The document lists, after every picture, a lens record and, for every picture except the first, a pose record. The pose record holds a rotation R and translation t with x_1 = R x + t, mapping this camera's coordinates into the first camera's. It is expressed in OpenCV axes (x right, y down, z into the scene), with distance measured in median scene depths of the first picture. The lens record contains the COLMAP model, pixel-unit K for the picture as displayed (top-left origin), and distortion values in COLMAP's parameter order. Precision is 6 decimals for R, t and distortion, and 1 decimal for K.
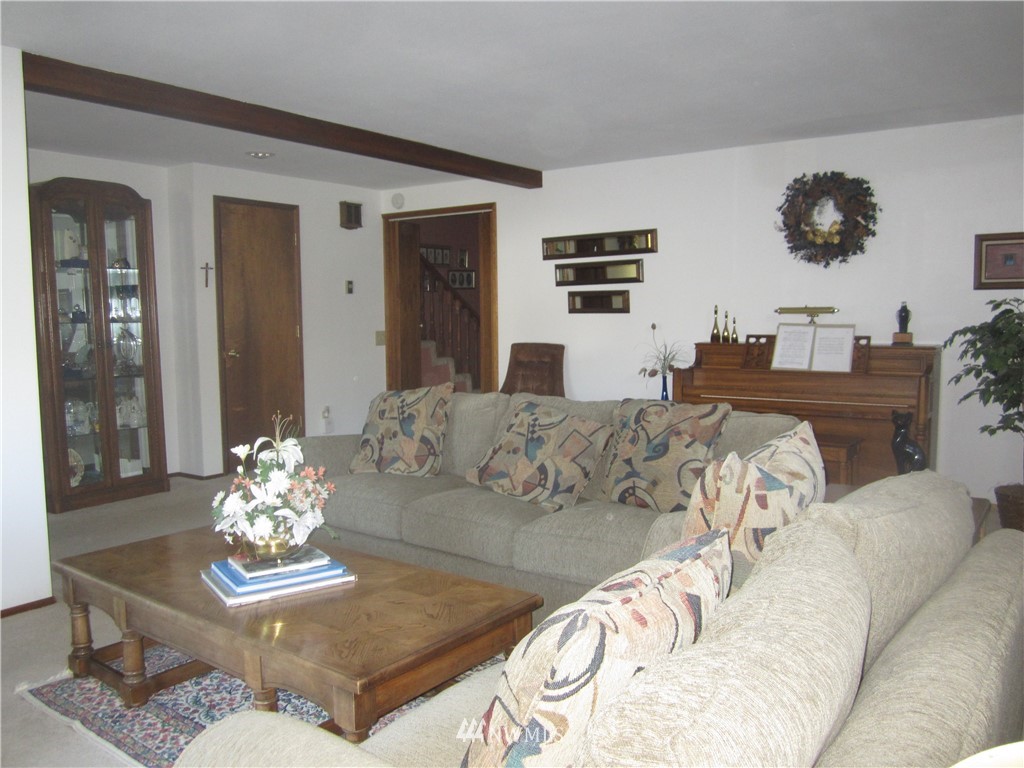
lens RADIAL K [[838.2, 0, 513.1], [0, 838.2, 384.3], [0, 0, 1]] dist [-0.045939, -0.003060]
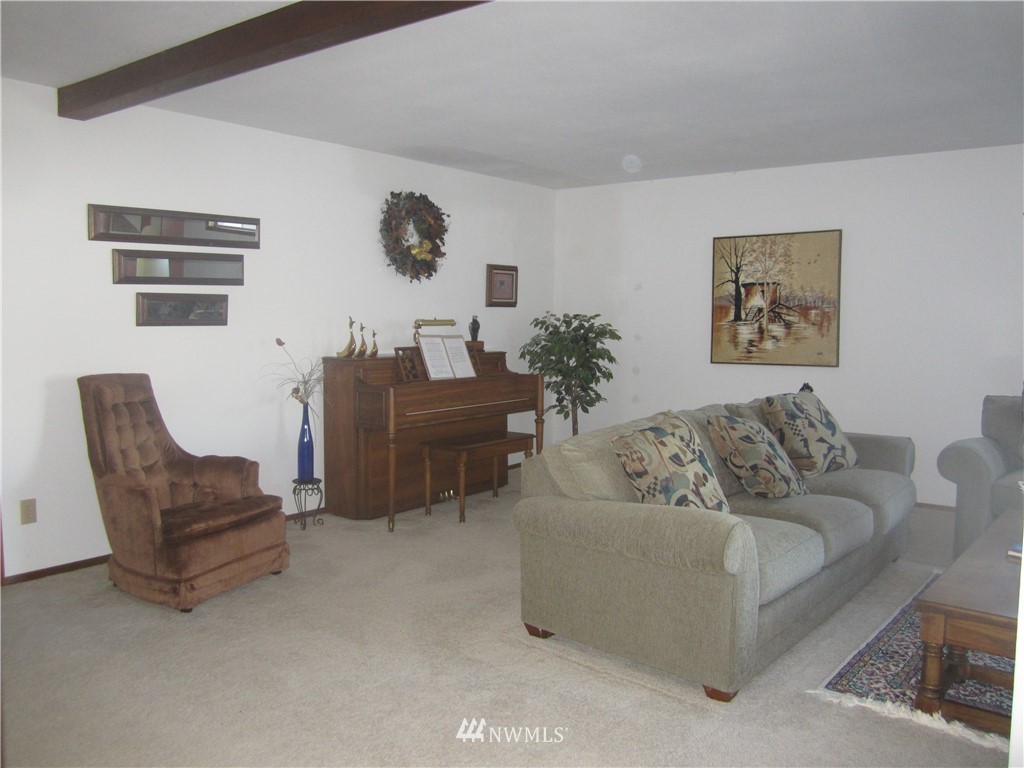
lens RADIAL K [[838.2, 0, 512.9], [0, 838.2, 385.5], [0, 0, 1]] dist [-0.045939, -0.003060]
pose [[0.045008, -0.073116, 0.996307, -0.688546], [0.082706, 0.994167, 0.069222, -0.072281], [-0.995557, 0.079285, 0.050792, 0.825395]]
